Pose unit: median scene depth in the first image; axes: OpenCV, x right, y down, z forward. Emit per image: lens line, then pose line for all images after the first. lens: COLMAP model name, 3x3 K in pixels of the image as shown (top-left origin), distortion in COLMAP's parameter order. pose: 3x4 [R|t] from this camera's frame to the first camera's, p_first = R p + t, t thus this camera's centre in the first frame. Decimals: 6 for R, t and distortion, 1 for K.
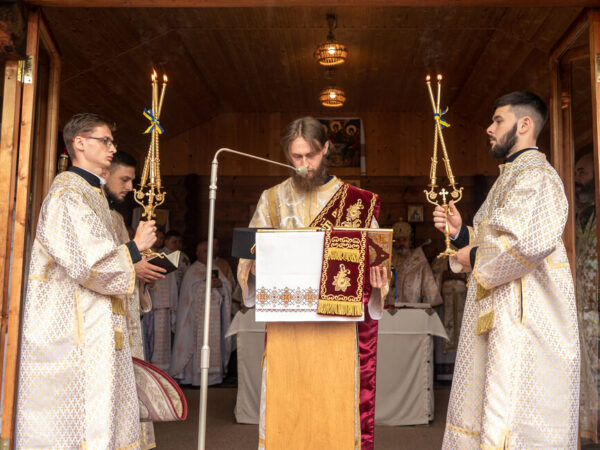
lens RADIAL K [[589.3, 0, 298.1], [0, 589.3, 229.2], [0, 0, 1]] dist [0.015201, 0.000000]
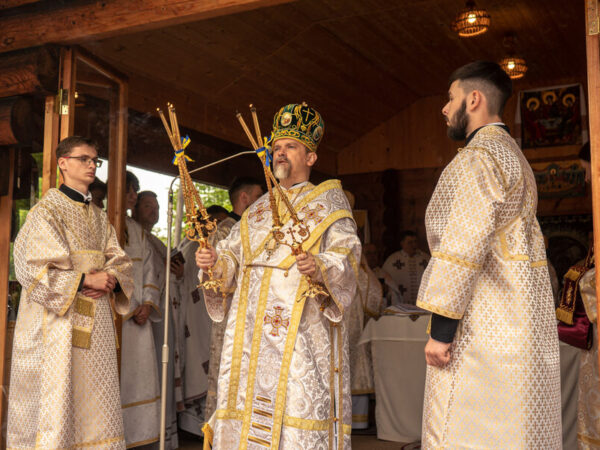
lens RADIAL K [[666.4, 0, 301.5], [0, 666.4, 221.9], [0, 0, 1]] dist [0.010596, 0.000000]
pose [[0.921664, -0.052824, -0.384377, 0.205507], [0.048860, 0.998604, -0.020079, 0.004719], [0.384901, -0.000274, 0.922958, -0.007095]]
